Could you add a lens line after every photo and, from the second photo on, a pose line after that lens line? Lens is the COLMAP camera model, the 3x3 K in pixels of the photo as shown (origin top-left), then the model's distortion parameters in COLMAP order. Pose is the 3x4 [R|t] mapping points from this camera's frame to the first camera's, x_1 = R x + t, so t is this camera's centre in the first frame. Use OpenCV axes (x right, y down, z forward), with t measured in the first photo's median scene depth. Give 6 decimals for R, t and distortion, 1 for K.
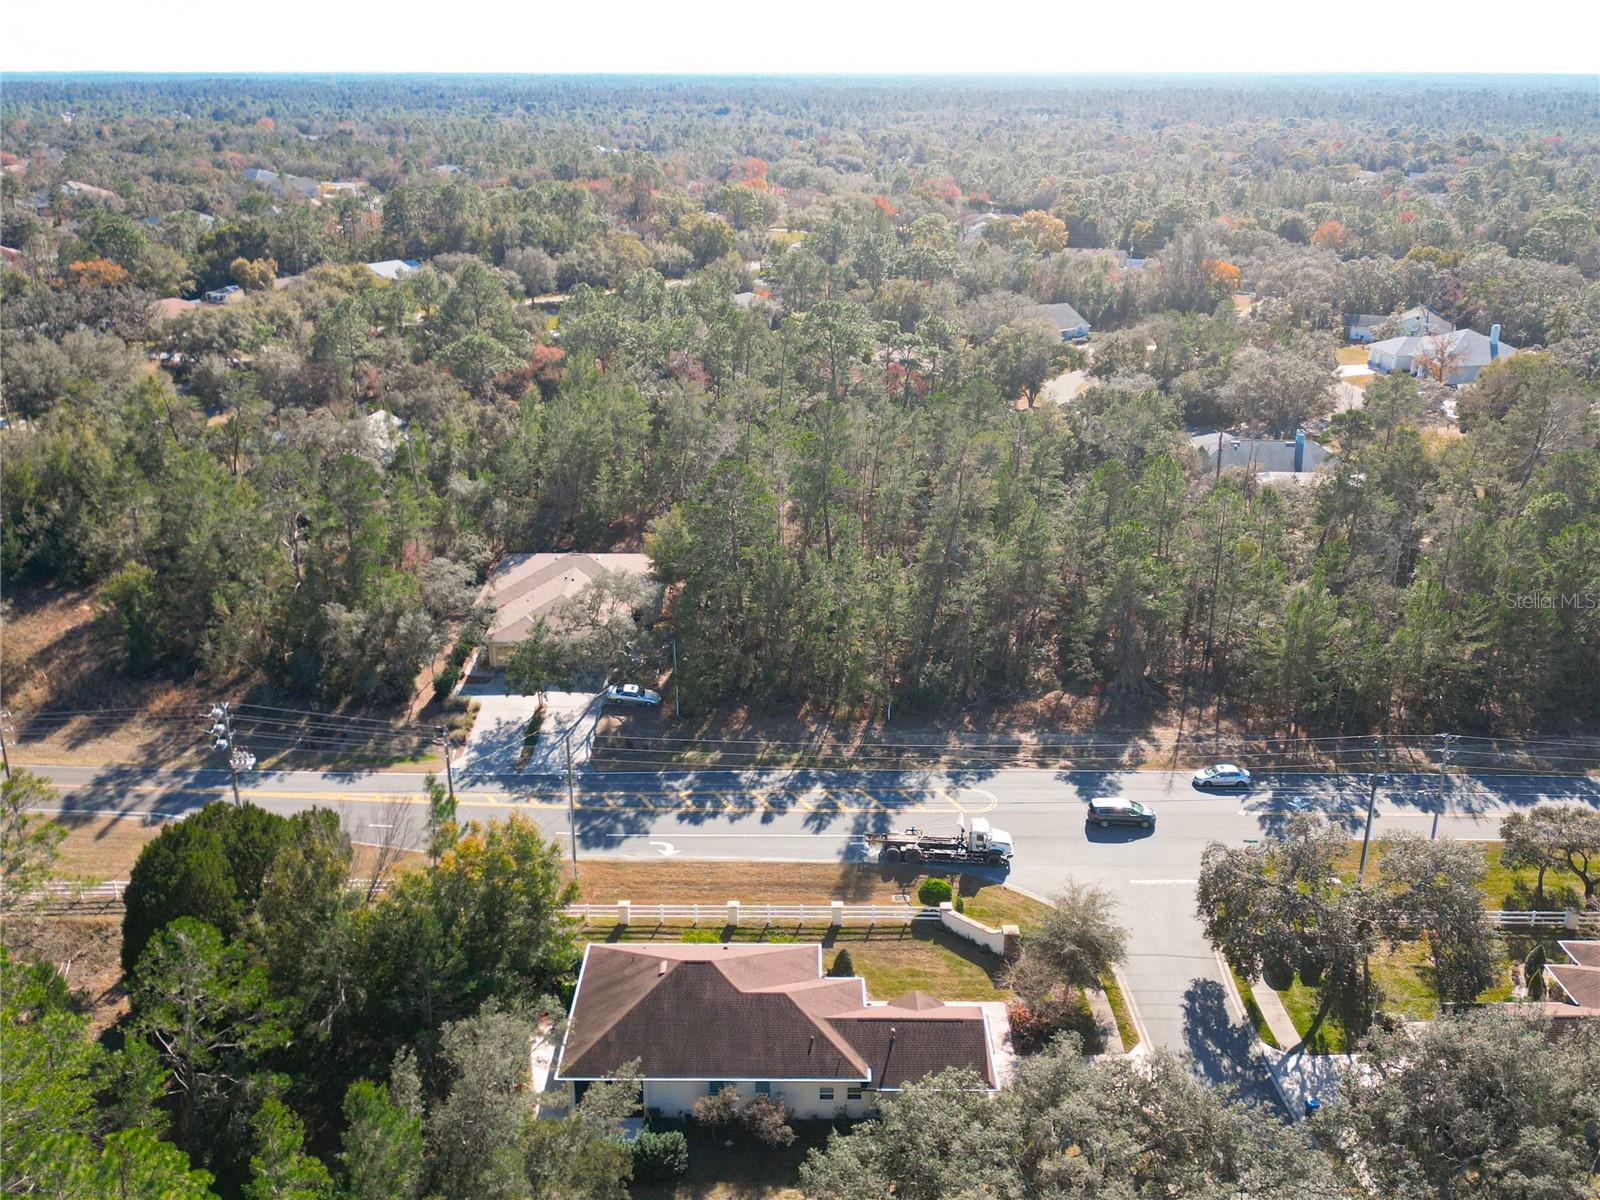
lens RADIAL K [[1438.9, 0, 800.0], [0, 1438.9, 600.0], [0, 0, 1]] dist [0.091363, -0.233213]
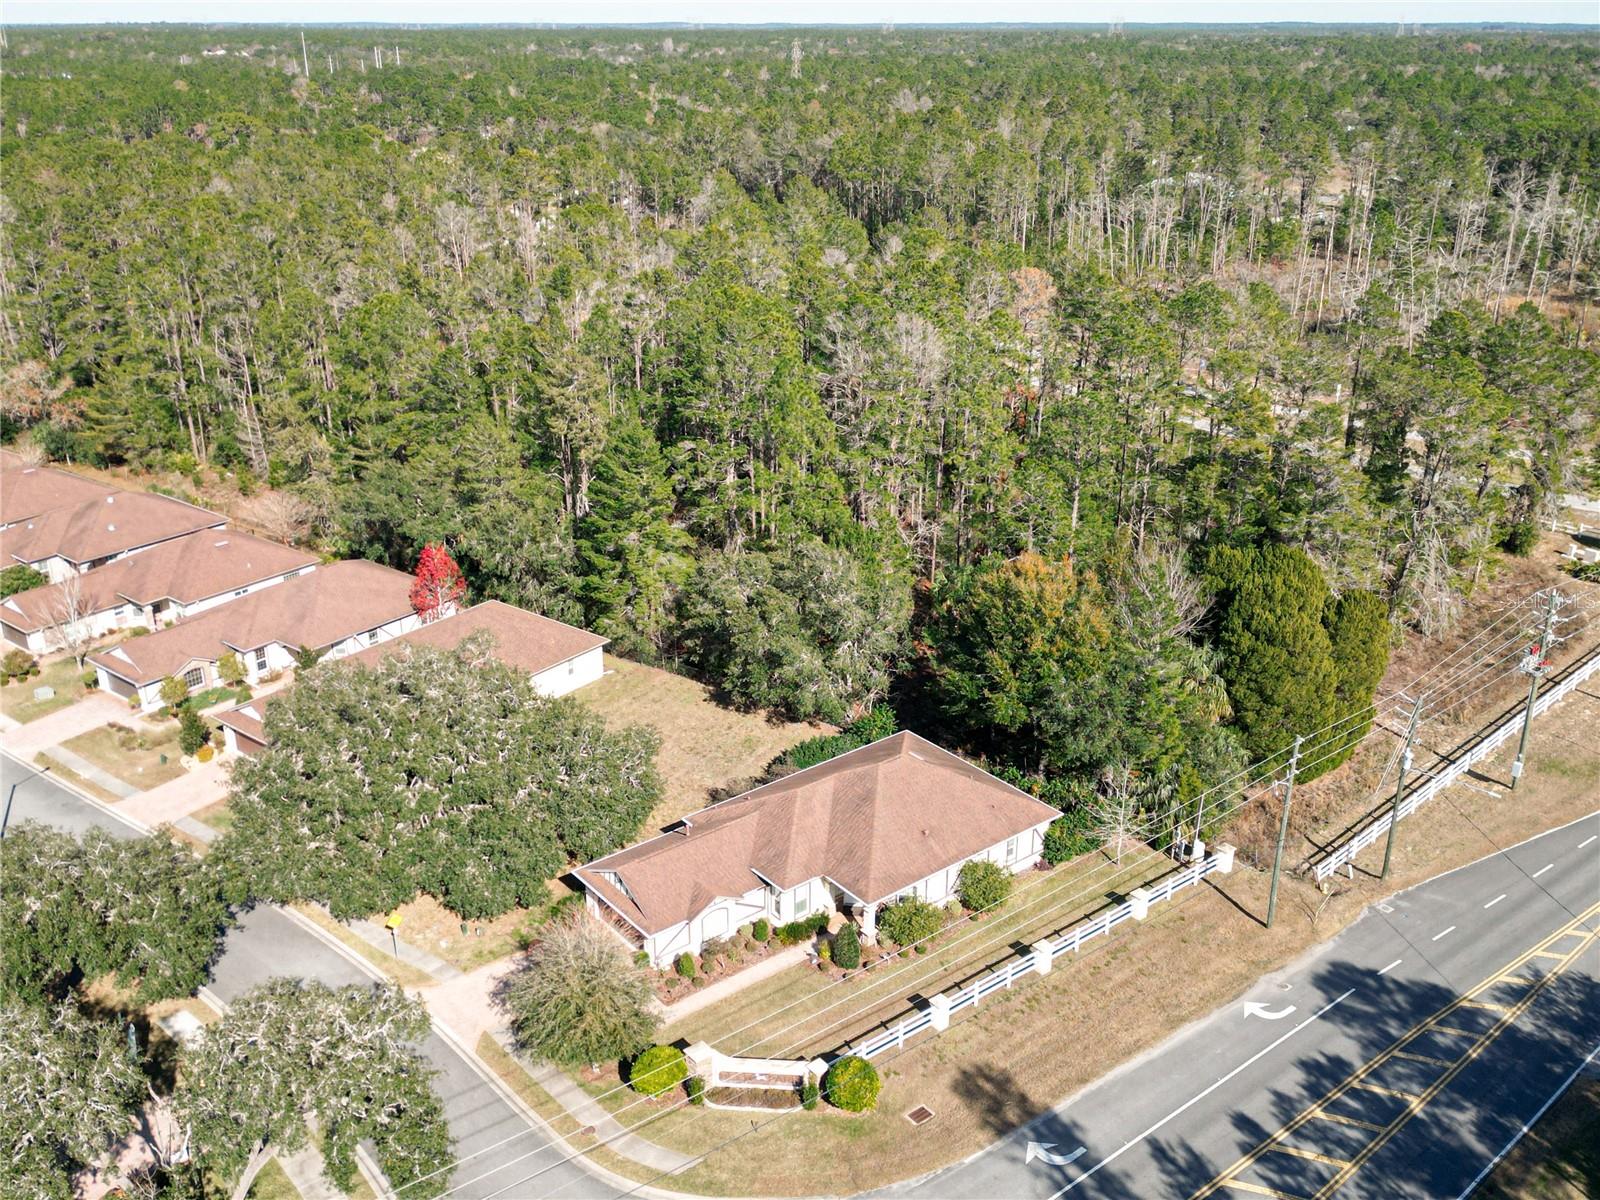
lens RADIAL K [[1412.0, 0, 797.4], [0, 1412.0, 607.5], [0, 0, 1]] dist [0.085137, -0.110369]
pose [[-0.779925, 0.234701, -0.580200, 0.359829], [-0.218394, 0.766701, 0.603717, -0.275846], [0.586533, 0.597566, -0.546712, 1.018848]]
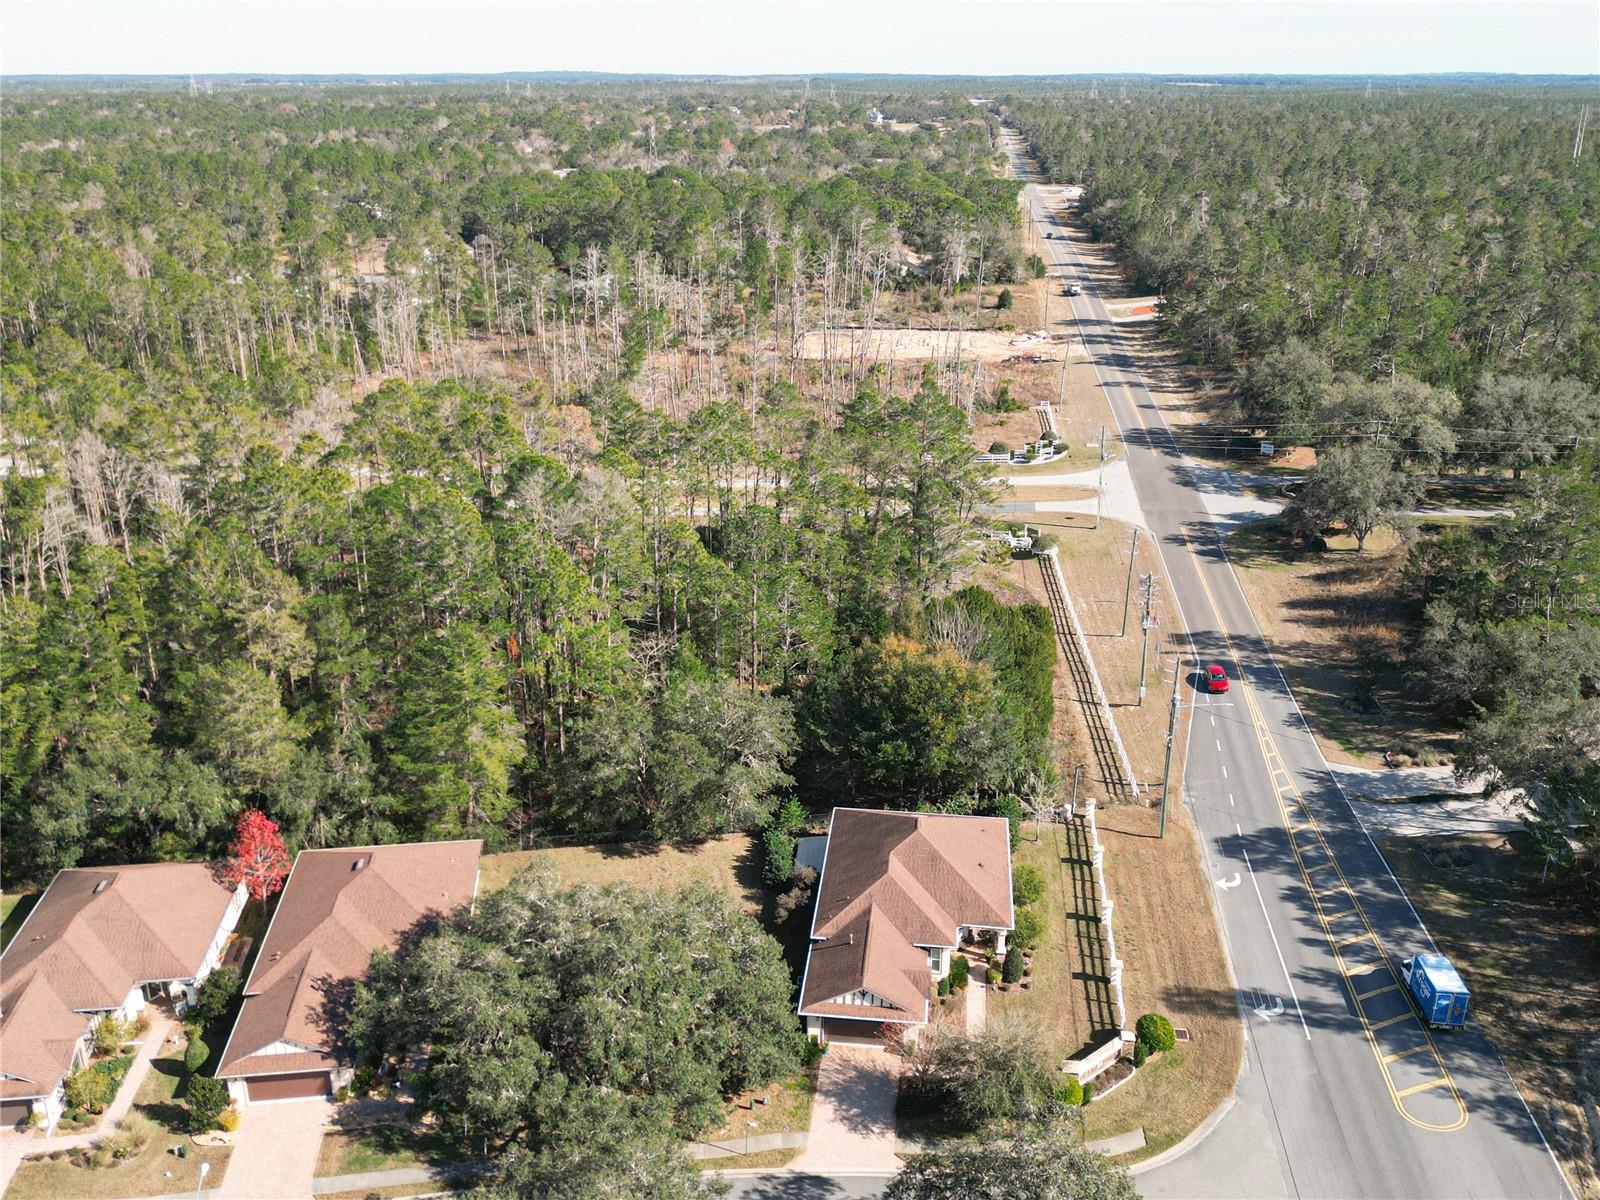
lens RADIAL K [[1420.9, 0, 788.9], [0, 1420.9, 598.9], [0, 0, 1]] dist [0.060783, -0.116228]
pose [[-0.117581, 0.342586, -0.932099, 0.700942], [-0.341215, 0.867527, 0.361896, -0.217128], [0.932602, 0.360598, 0.014891, 0.585013]]
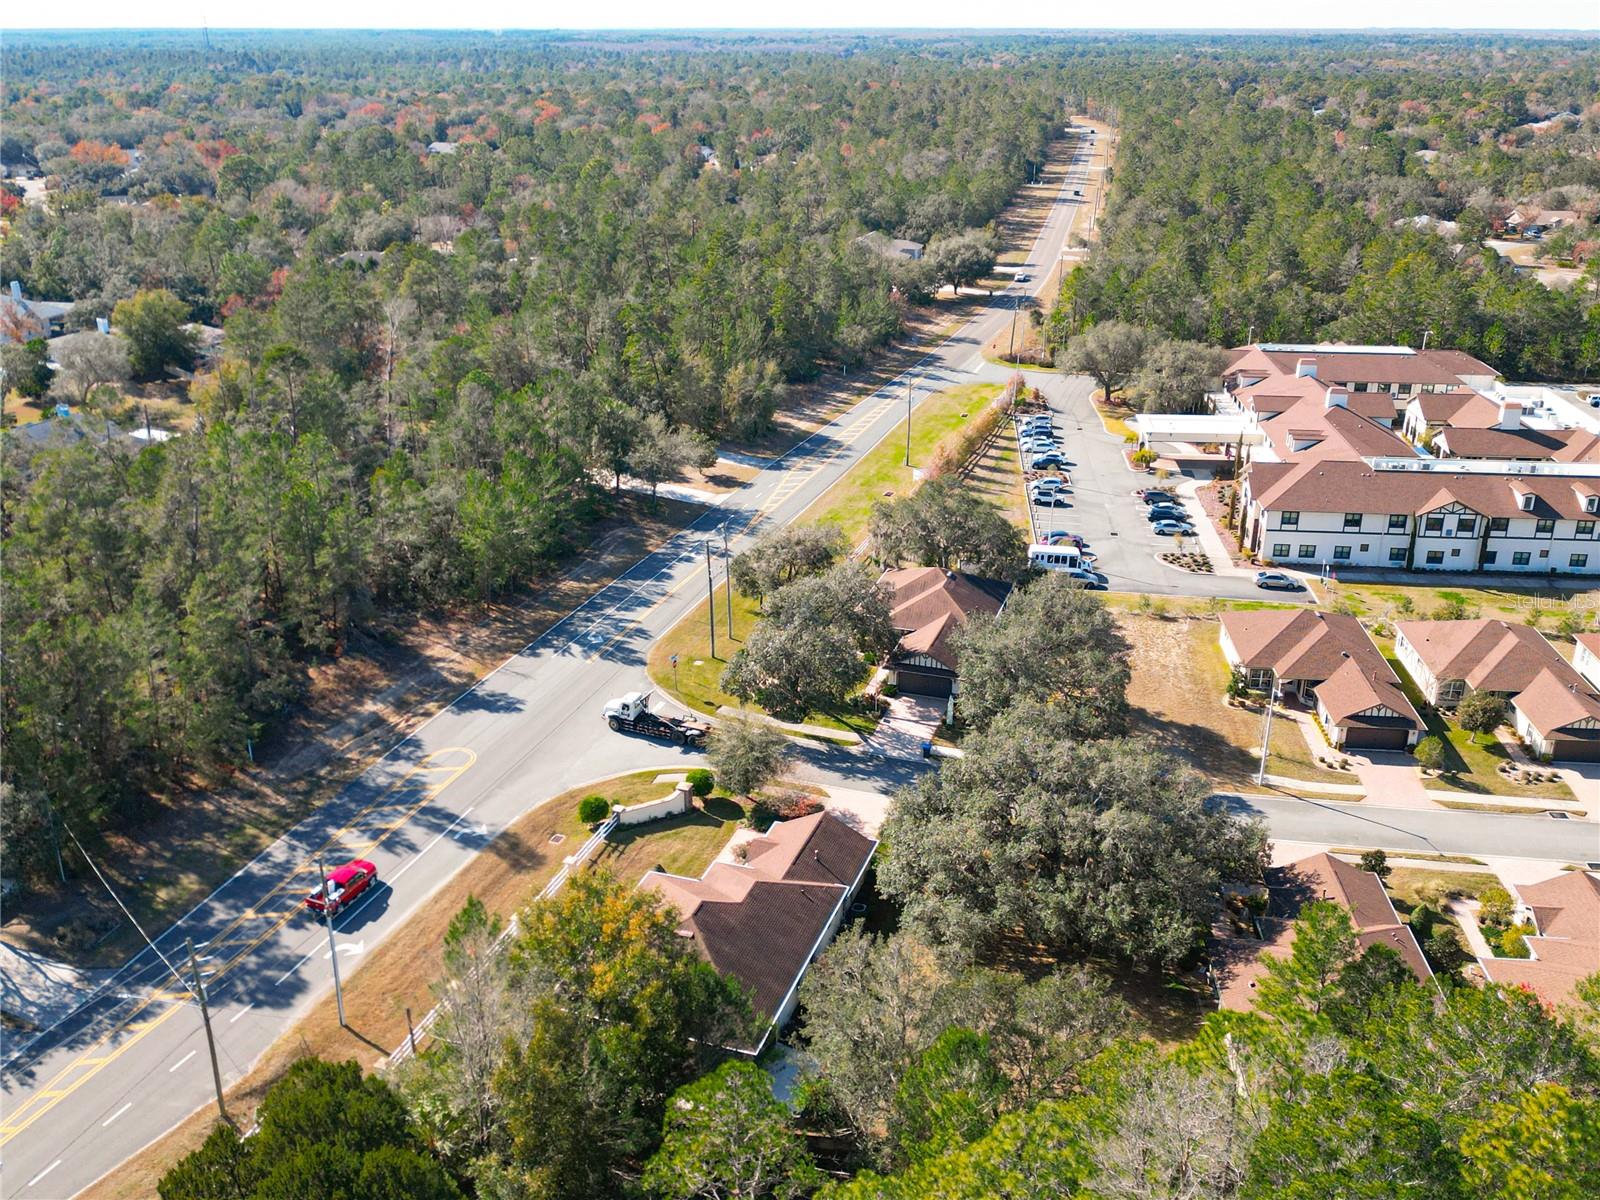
lens RADIAL K [[1438.9, 0, 800.0], [0, 1438.9, 600.0], [0, 0, 1]] dist [0.091363, -0.233213]
pose [[0.321805, -0.351438, 0.879166, -0.623169], [0.323227, 0.913553, 0.246871, -0.127188], [-0.889924, 0.204726, 0.407581, 0.341173]]
